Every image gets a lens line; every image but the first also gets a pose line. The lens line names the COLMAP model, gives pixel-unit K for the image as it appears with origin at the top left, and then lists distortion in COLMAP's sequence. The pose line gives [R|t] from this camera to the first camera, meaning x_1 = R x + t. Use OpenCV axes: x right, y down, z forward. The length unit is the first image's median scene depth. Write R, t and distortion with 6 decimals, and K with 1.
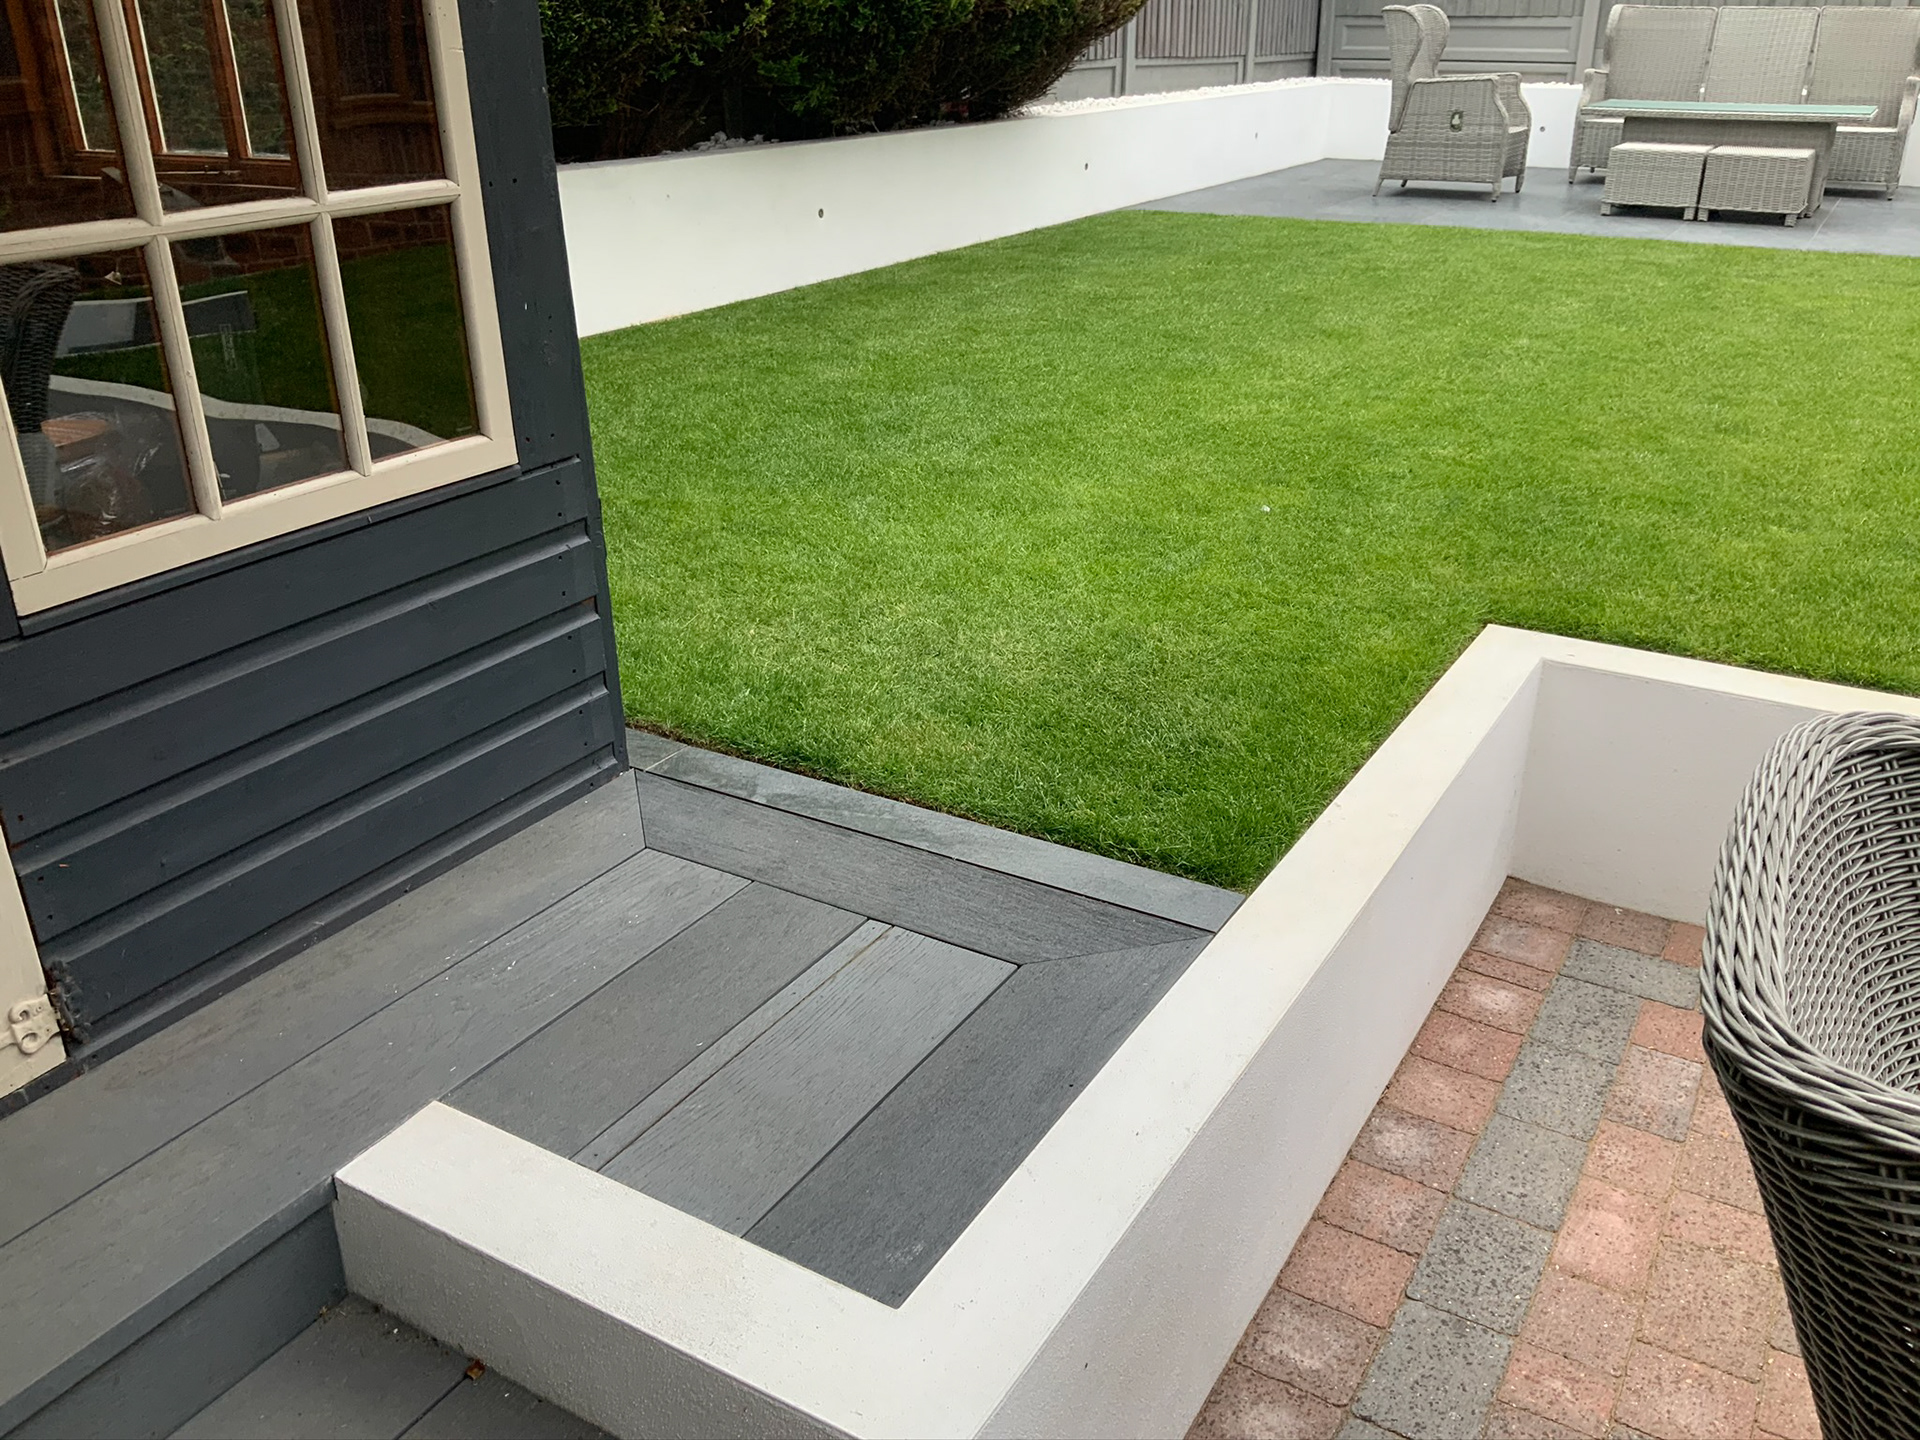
lens RADIAL K [[1580.0, 0, 951.6], [0, 1580.0, 719.0], [0, 0, 1]] dist [0.103878, -0.204284]
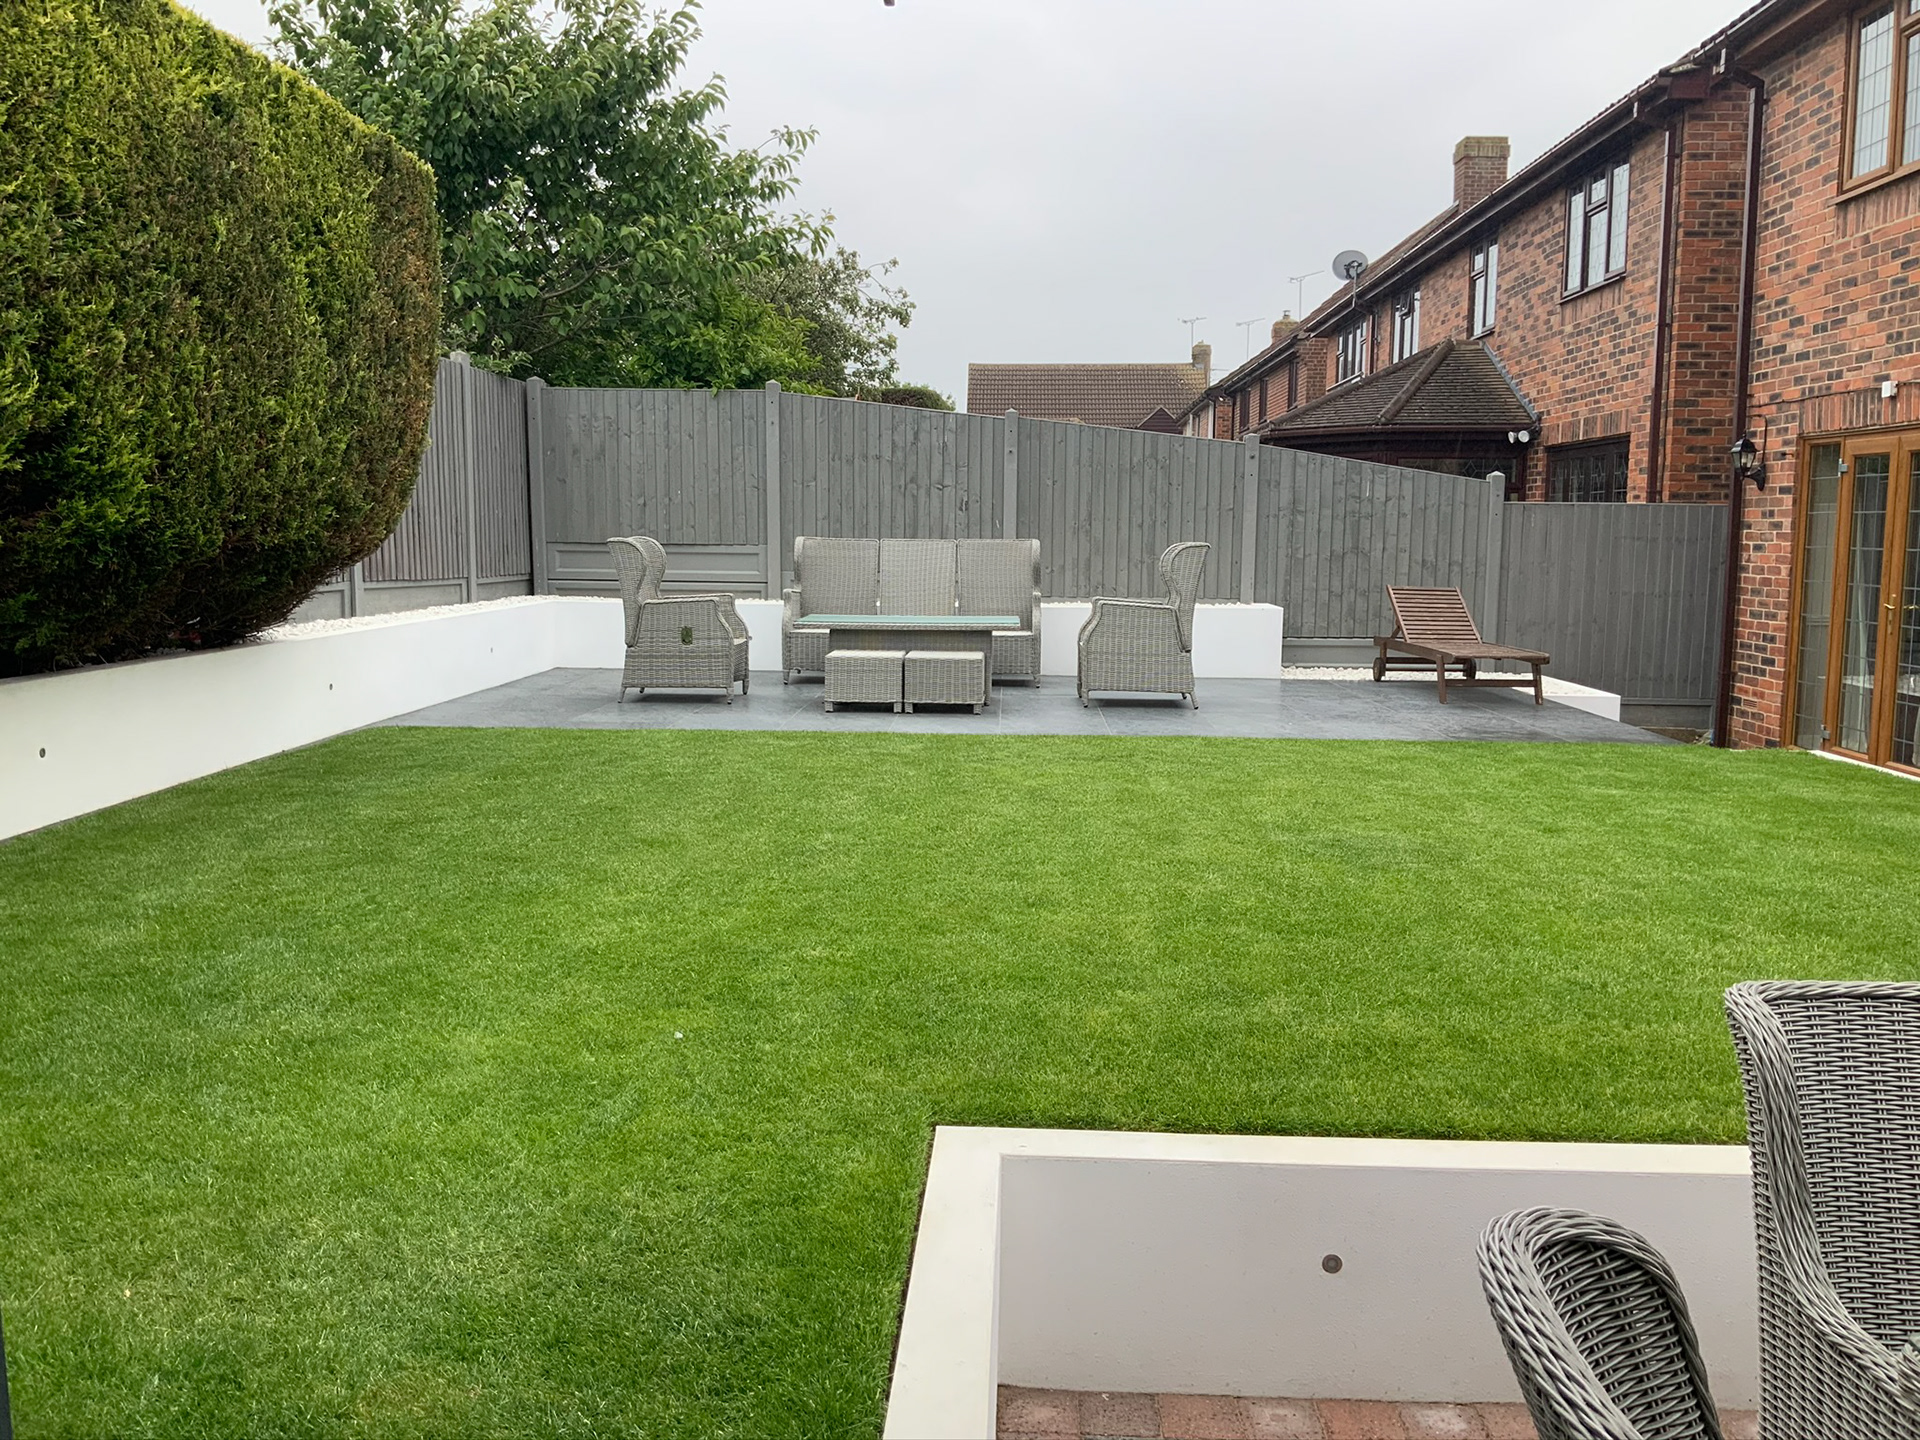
lens RADIAL K [[1580.0, 0, 948.2], [0, 1580.0, 715.9], [0, 0, 1]] dist [0.103878, -0.204284]
pose [[0.881476, -0.045919, 0.469992, -0.064029], [0.182276, 0.951216, -0.248925, -0.028191], [-0.435633, 0.305090, 0.846844, 0.026928]]
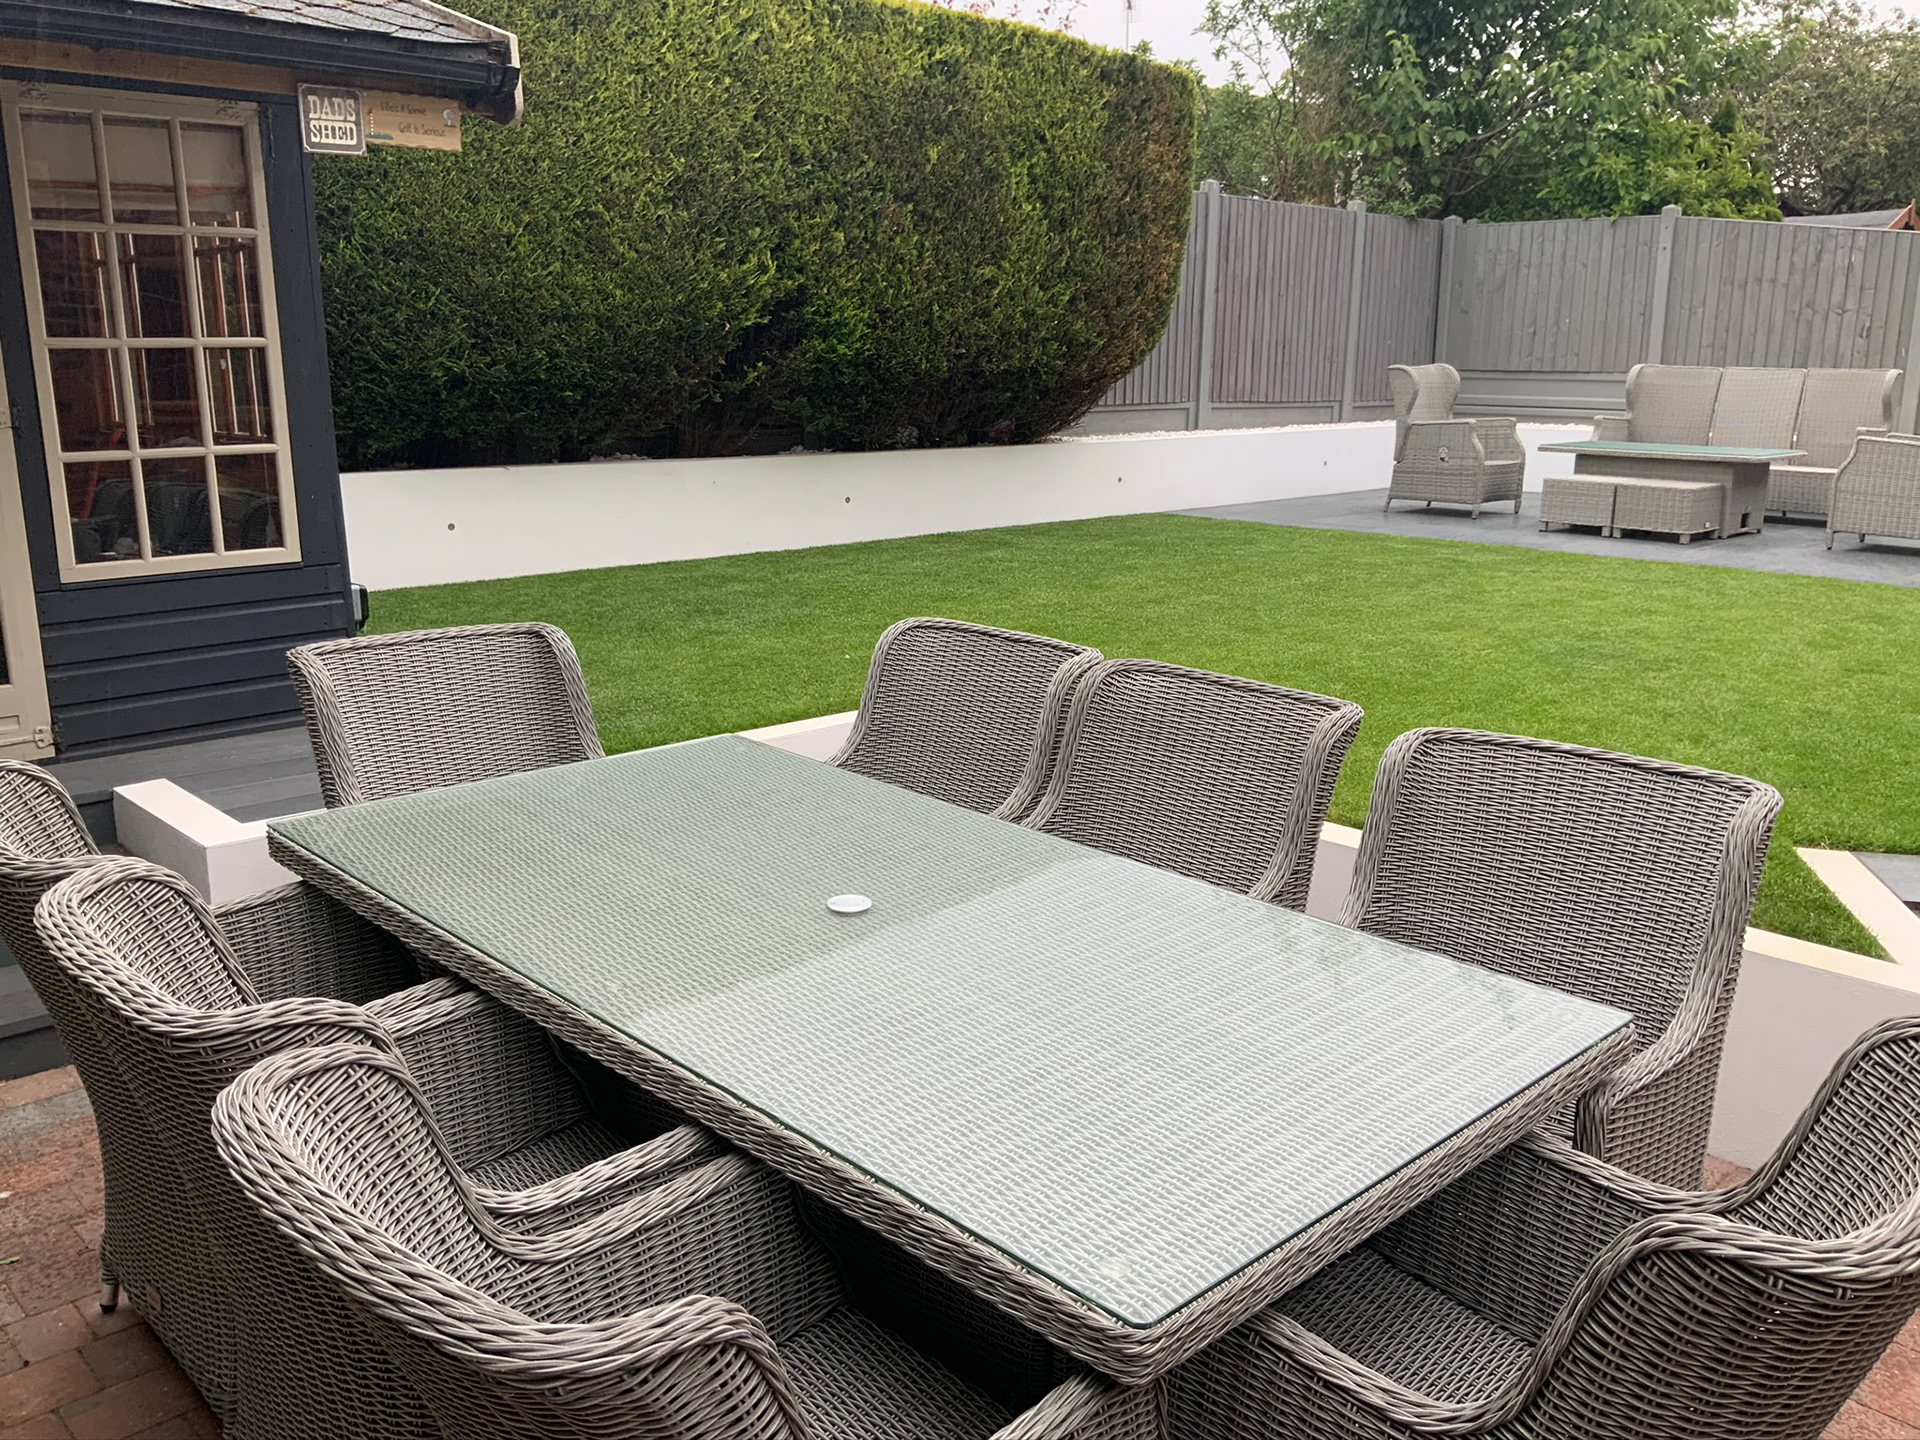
lens RADIAL K [[1580.0, 0, 949.5], [0, 1580.0, 719.9], [0, 0, 1]] dist [0.103878, -0.204284]
pose [[0.962588, 0.071993, -0.261229, 0.455588], [-0.119719, 0.977855, -0.171659, 0.127430], [0.243086, 0.196511, 0.949891, -0.339222]]
